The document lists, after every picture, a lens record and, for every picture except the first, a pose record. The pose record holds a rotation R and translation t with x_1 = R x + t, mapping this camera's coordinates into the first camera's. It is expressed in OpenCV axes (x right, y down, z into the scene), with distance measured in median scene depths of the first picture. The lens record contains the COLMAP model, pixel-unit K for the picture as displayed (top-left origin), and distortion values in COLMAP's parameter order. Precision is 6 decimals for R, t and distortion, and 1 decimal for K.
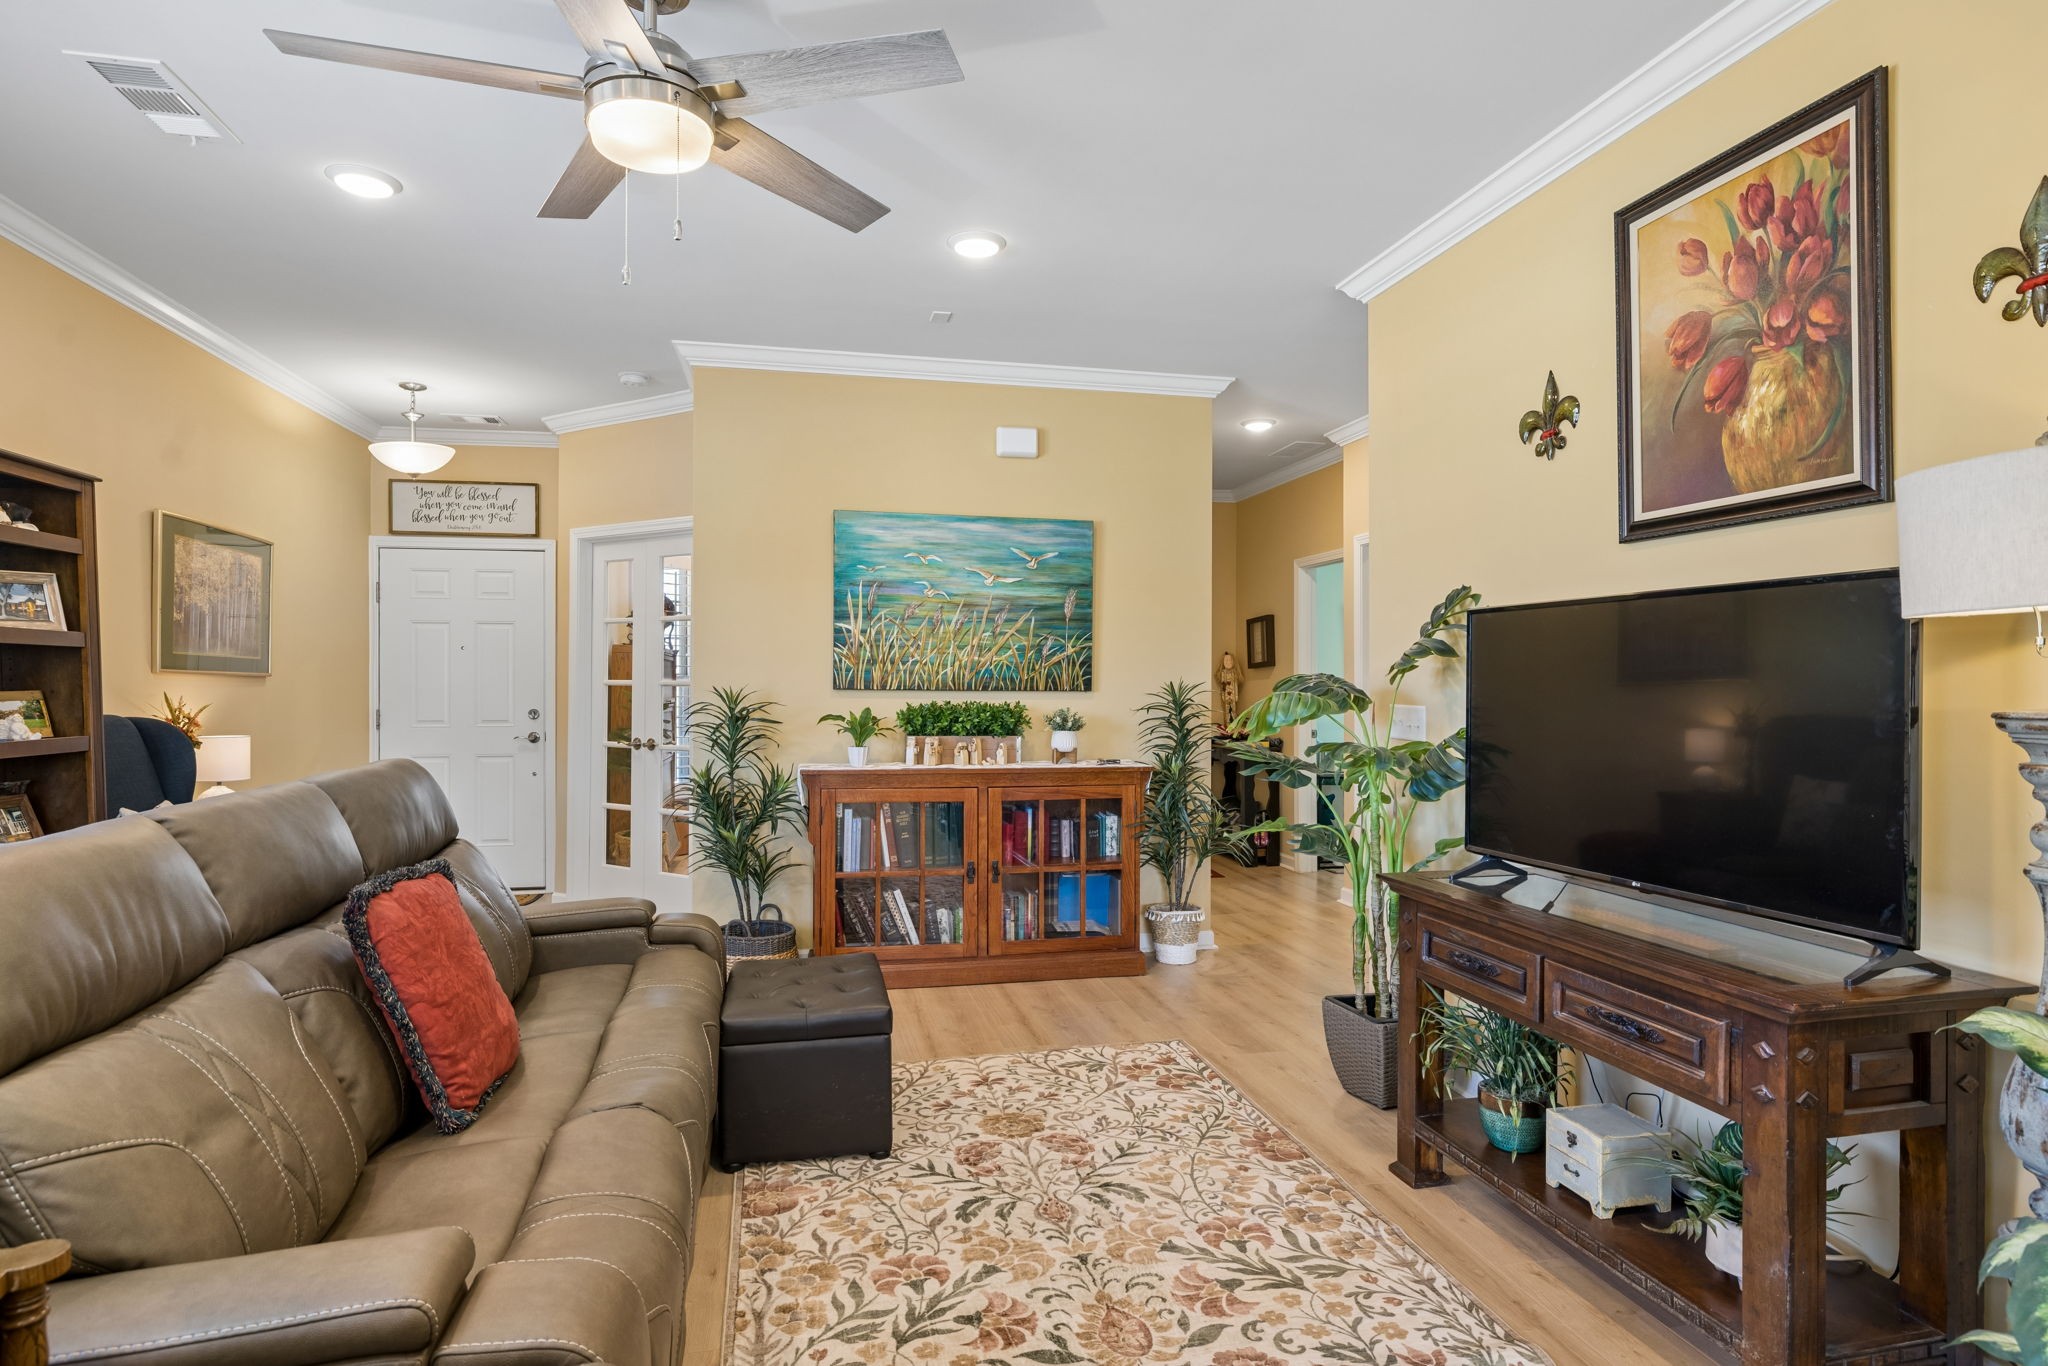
lens RADIAL K [[1079.5, 0, 1020.7], [0, 1079.5, 686.4], [0, 0, 1]] dist [-0.004935, -0.000888]
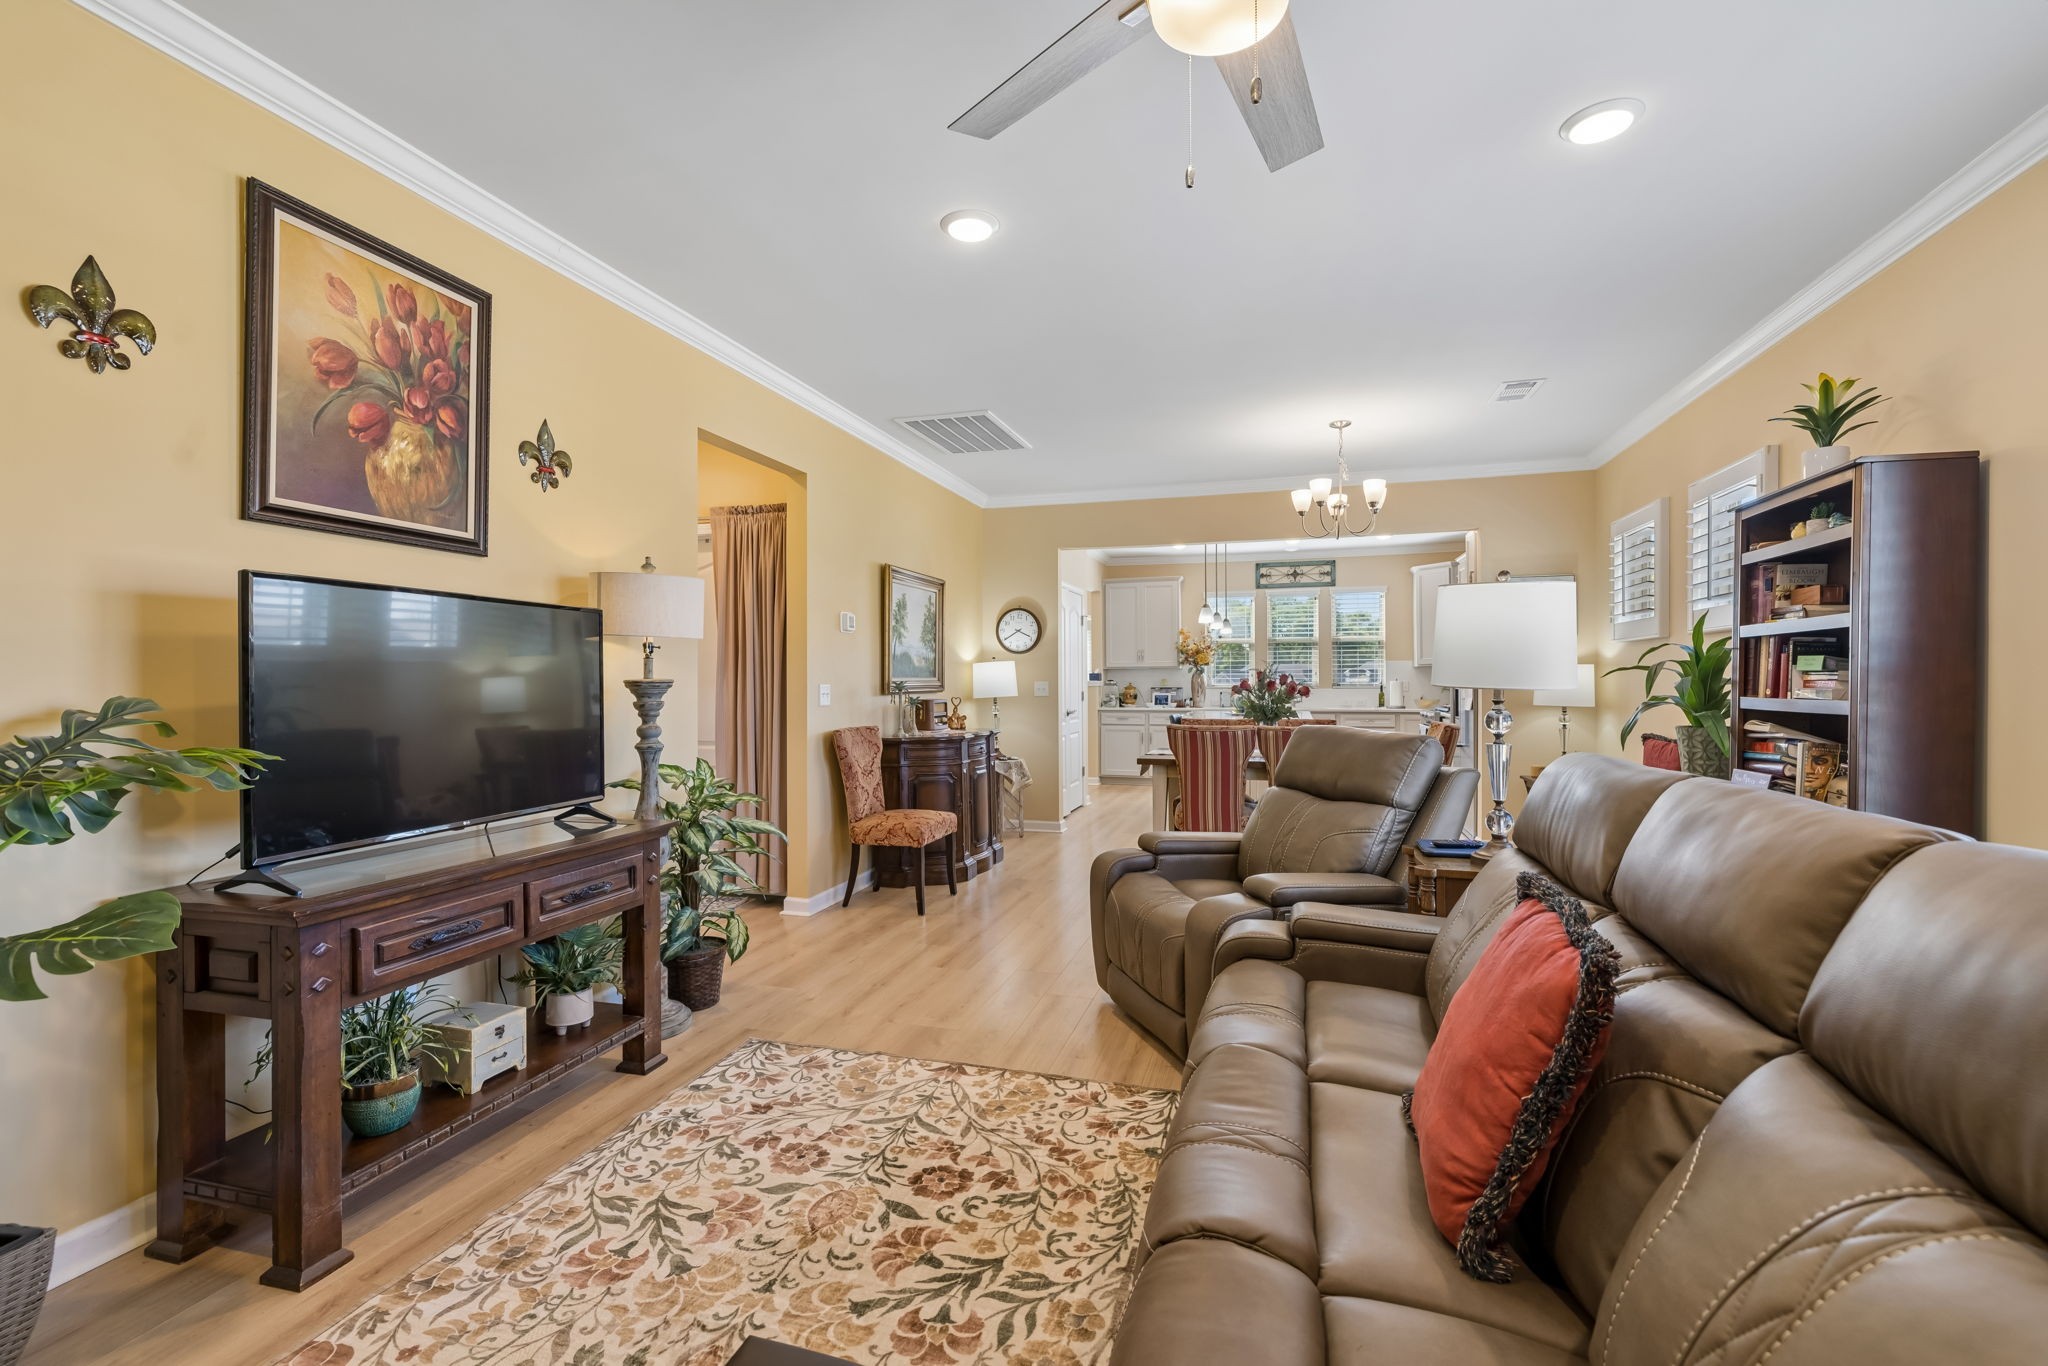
lens RADIAL K [[892.3, 0, 1017.1], [0, 892.3, 683.7], [0, 0, 1]] dist [0.001982, 0.001117]
pose [[-0.869914, 0.000662, 0.493203, -0.383115], [0.005150, 0.999957, 0.007742, 0.010594], [-0.493176, 0.009275, -0.869880, 1.184885]]
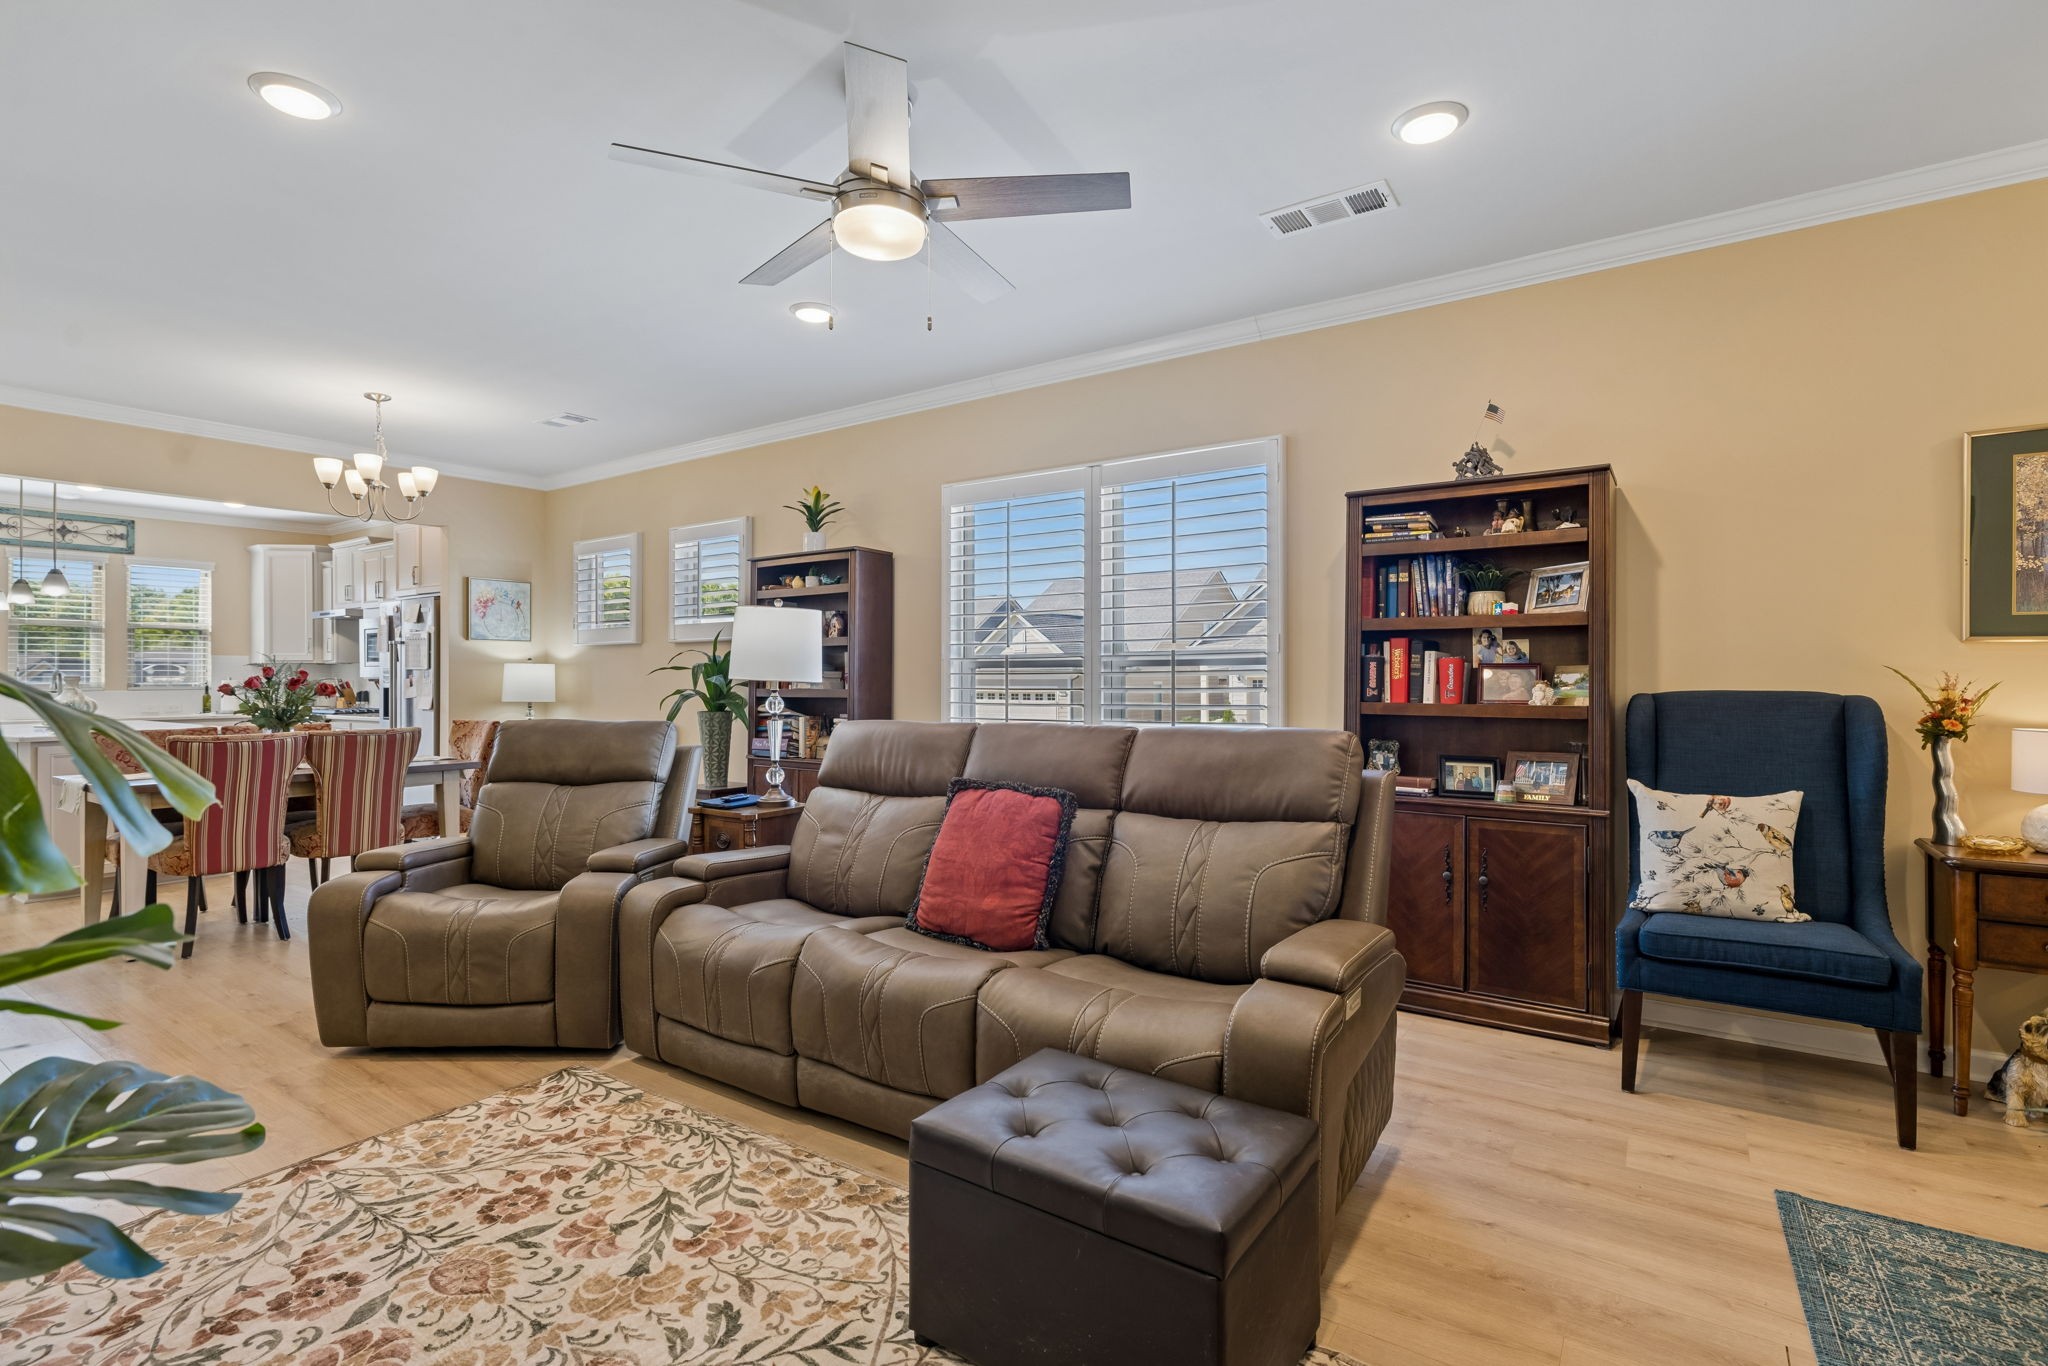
lens RADIAL K [[962.1, 0, 1033.2], [0, 962.1, 665.6], [0, 0, 1]] dist [-0.010201, 0.003151]
pose [[-0.726549, -0.005939, -0.687089, 0.224966], [-0.000018, 0.999963, -0.008625, 0.013907], [0.687115, -0.006254, -0.726522, 1.387829]]
